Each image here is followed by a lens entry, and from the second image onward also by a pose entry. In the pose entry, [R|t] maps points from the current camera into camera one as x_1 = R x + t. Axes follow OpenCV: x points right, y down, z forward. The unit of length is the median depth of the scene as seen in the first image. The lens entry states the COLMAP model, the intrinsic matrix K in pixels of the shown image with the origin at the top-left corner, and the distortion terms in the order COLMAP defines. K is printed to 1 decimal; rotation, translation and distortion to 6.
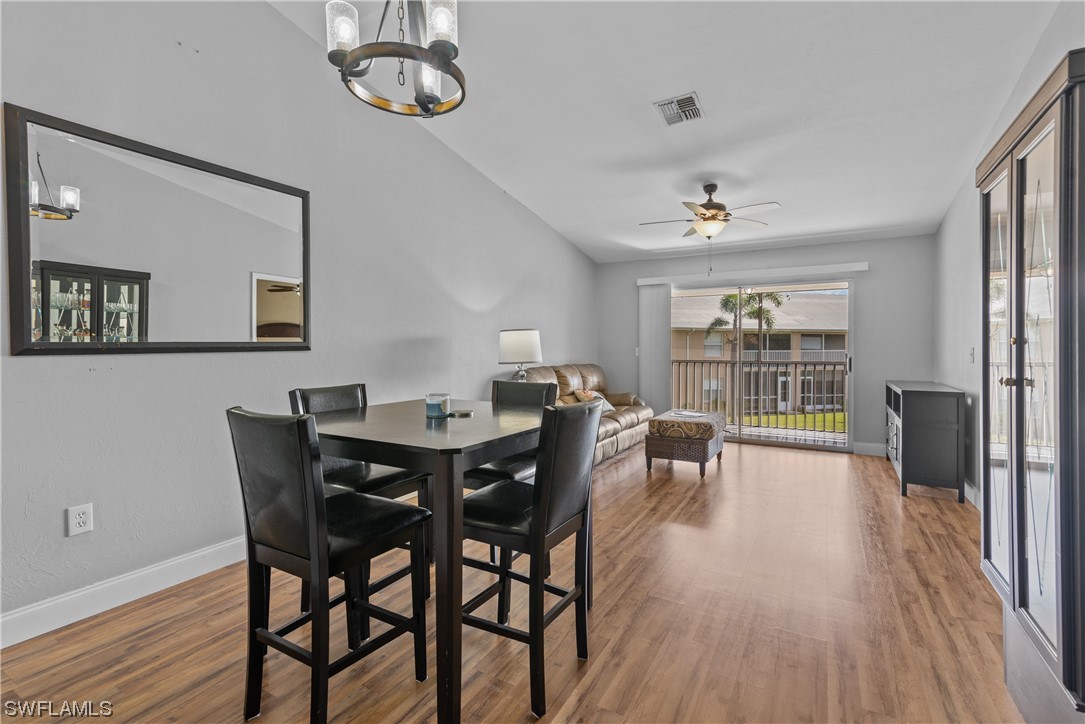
lens RADIAL K [[486.5, 0, 552.5], [0, 486.5, 355.8], [0, 0, 1]] dist [0.000830, 0.000119]
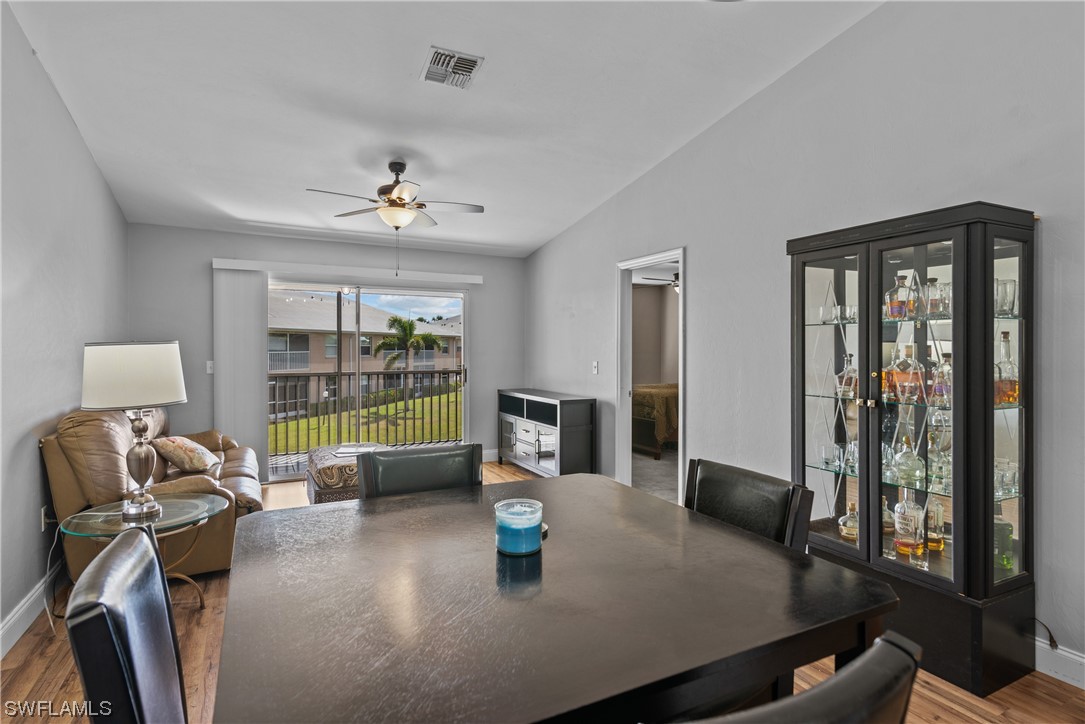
lens RADIAL K [[554.5, 0, 542.5], [0, 554.5, 362.0], [0, 0, 1]] dist [-0.001513, -0.000036]
pose [[0.525579, -0.022301, 0.850453, -0.262999], [0.010155, 0.999750, 0.019941, -0.030468], [-0.850684, -0.001844, 0.525674, 0.249149]]
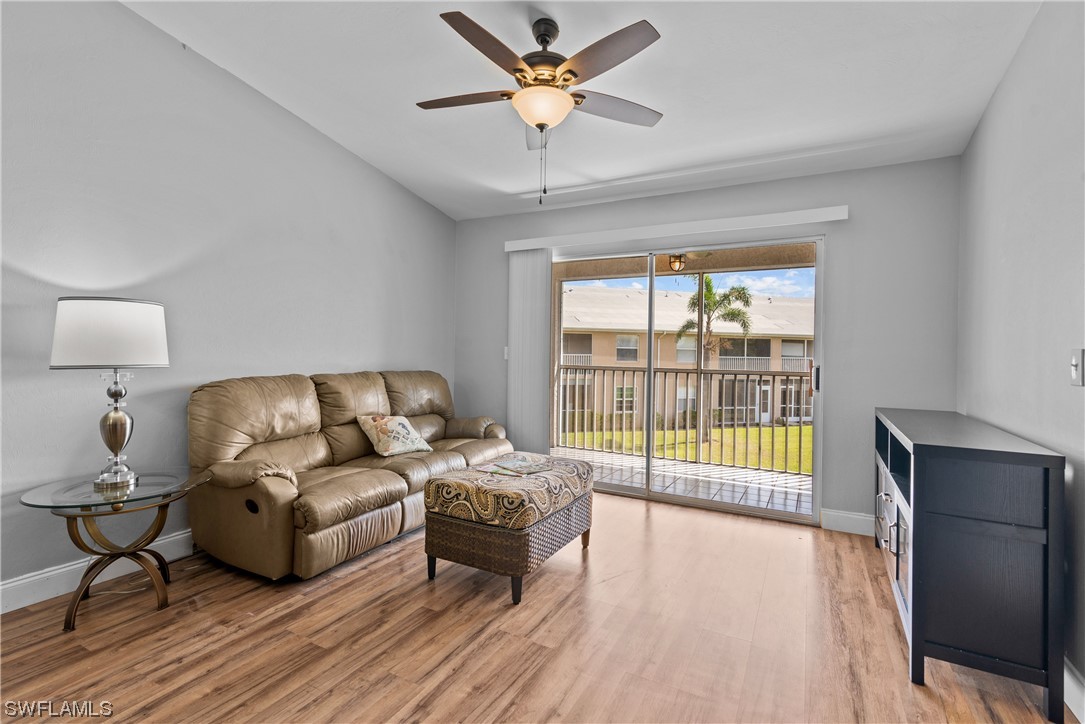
lens RADIAL K [[488.5, 0, 564.8], [0, 488.5, 357.8], [0, 0, 1]] dist [0.003837, 0.000387]
pose [[0.999009, 0.014872, 0.041942, 0.258281], [-0.014698, 0.999882, -0.004448, -0.000523], [-0.042003, 0.003827, 0.999110, 0.385930]]
